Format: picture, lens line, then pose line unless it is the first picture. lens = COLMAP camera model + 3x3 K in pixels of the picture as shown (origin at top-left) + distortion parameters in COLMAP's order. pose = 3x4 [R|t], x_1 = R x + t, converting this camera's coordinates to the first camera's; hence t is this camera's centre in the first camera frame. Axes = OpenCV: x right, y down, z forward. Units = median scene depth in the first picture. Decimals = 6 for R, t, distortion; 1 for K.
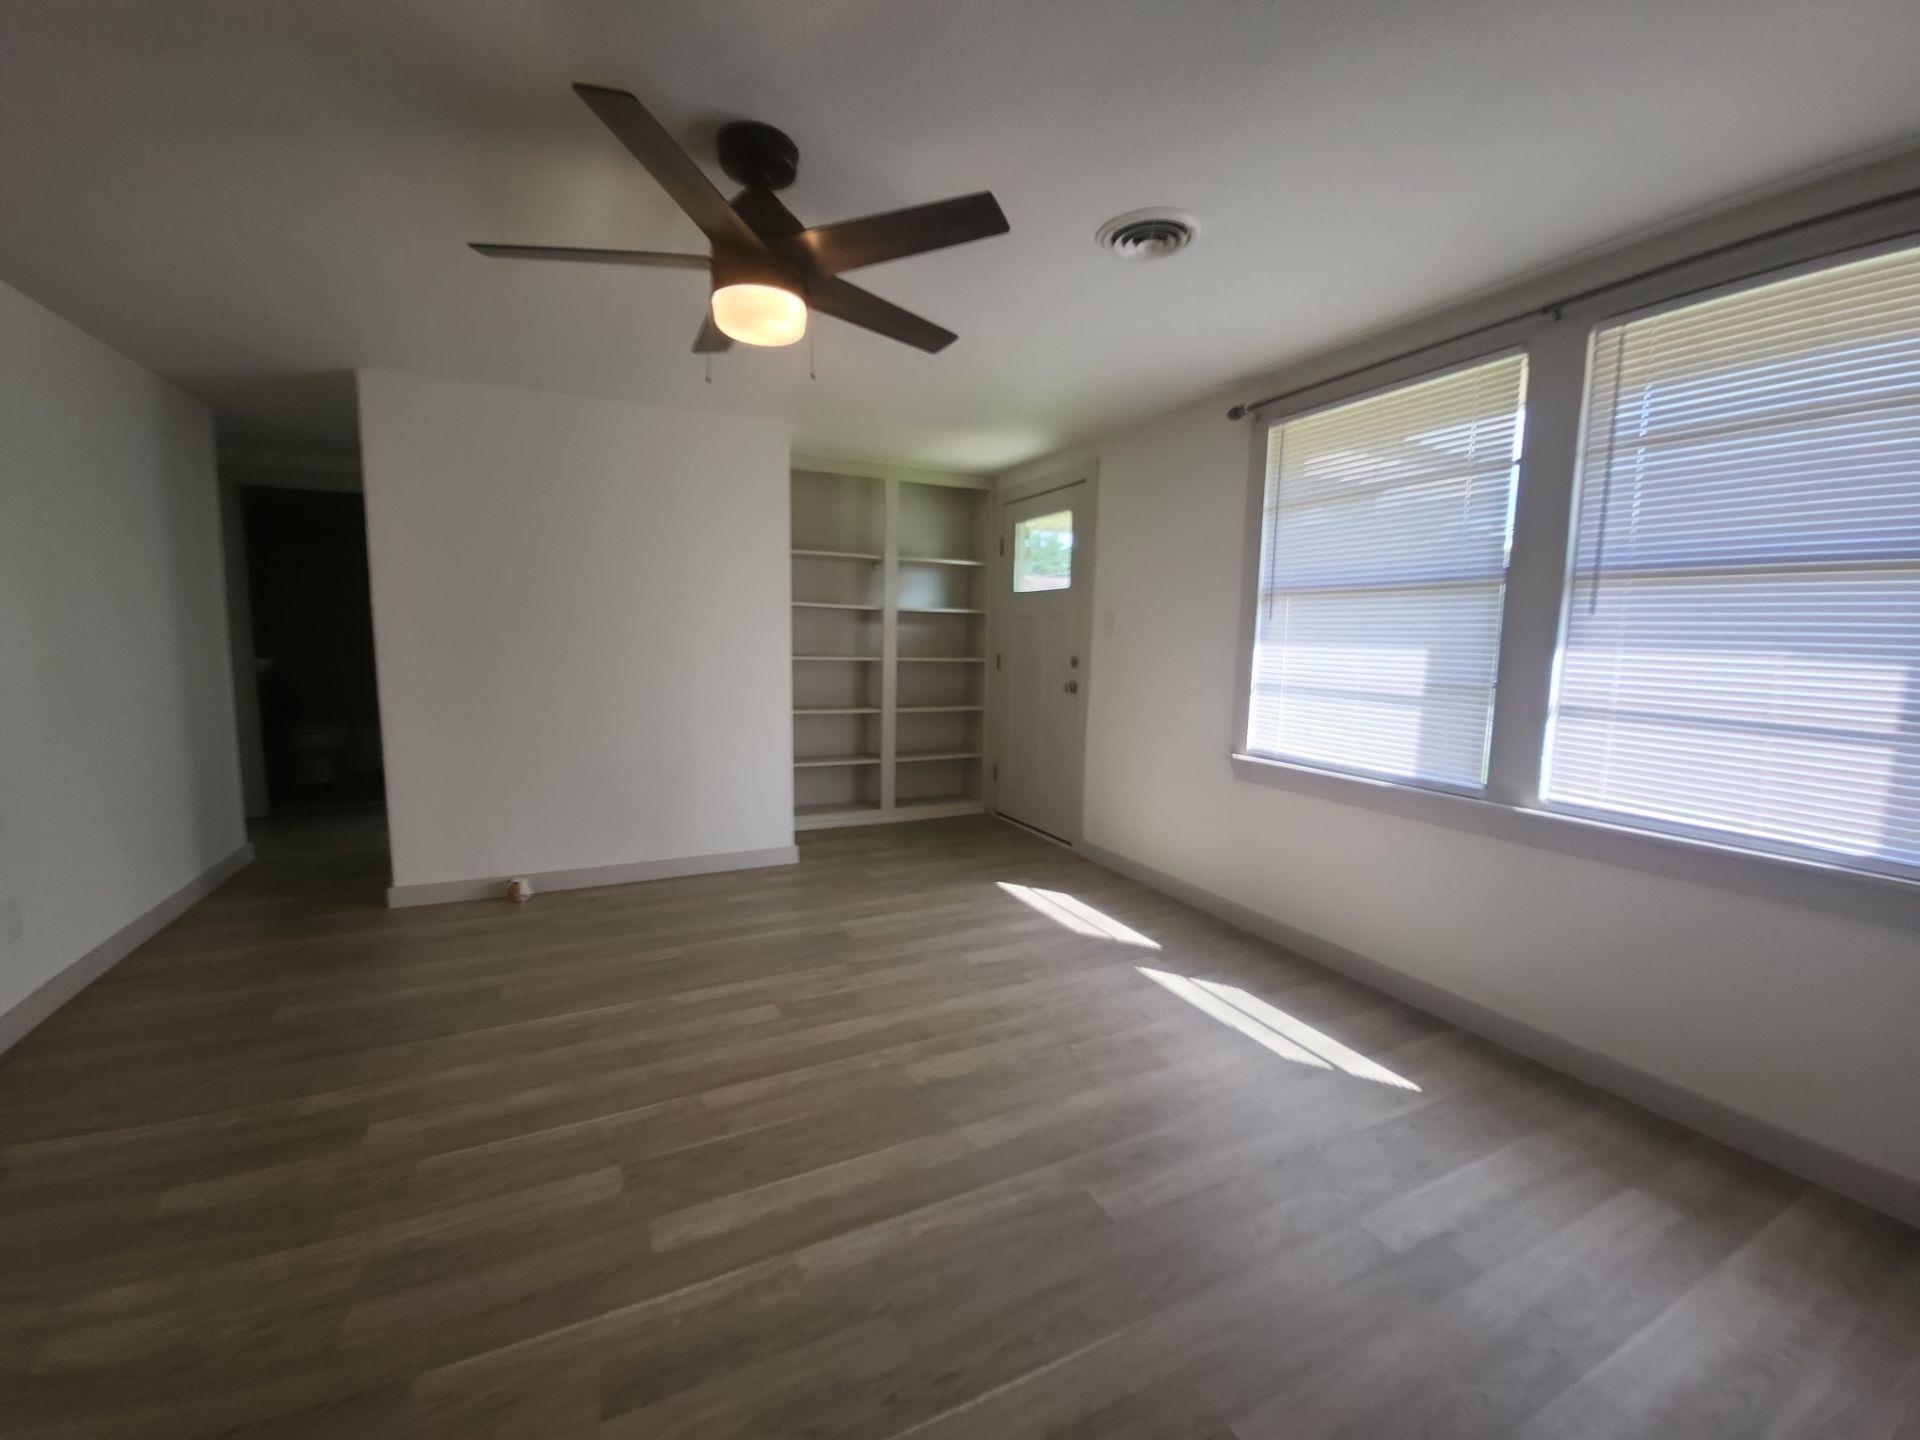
lens RADIAL K [[781.4, 0, 961.7], [0, 781.4, 721.3], [0, 0, 1]] dist [0.000704, 0.000025]
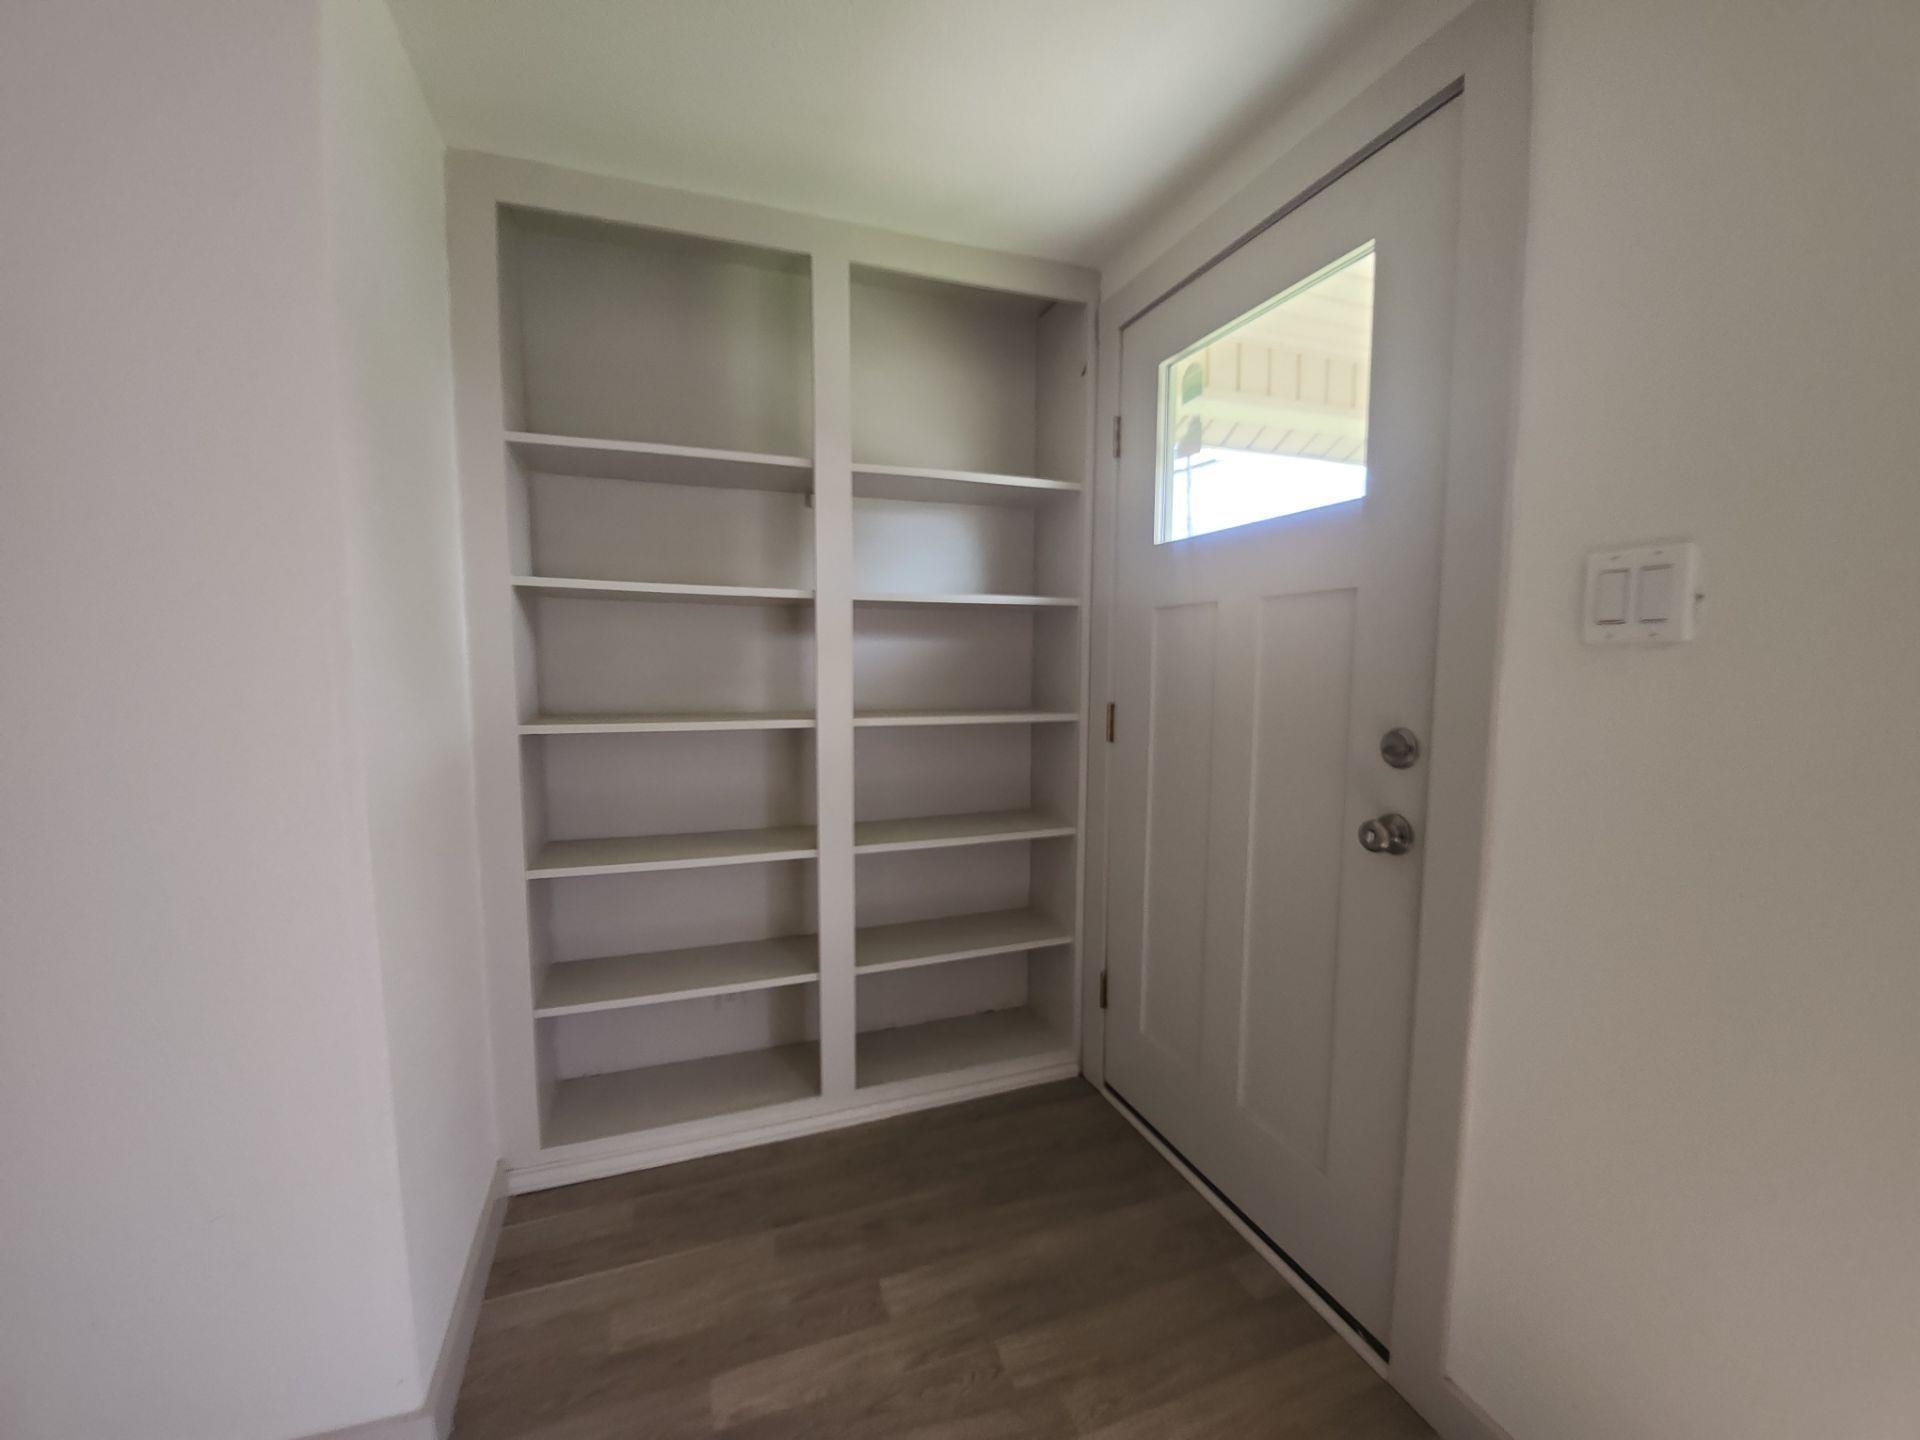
lens RADIAL K [[781.4, 0, 953.0], [0, 781.4, 723.2], [0, 0, 1]] dist [0.000704, 0.000025]
pose [[0.993029, -0.008304, -0.117574, 0.013304], [0.004614, 0.999489, -0.031619, -0.065698], [0.117776, 0.030856, 0.992561, 0.599991]]
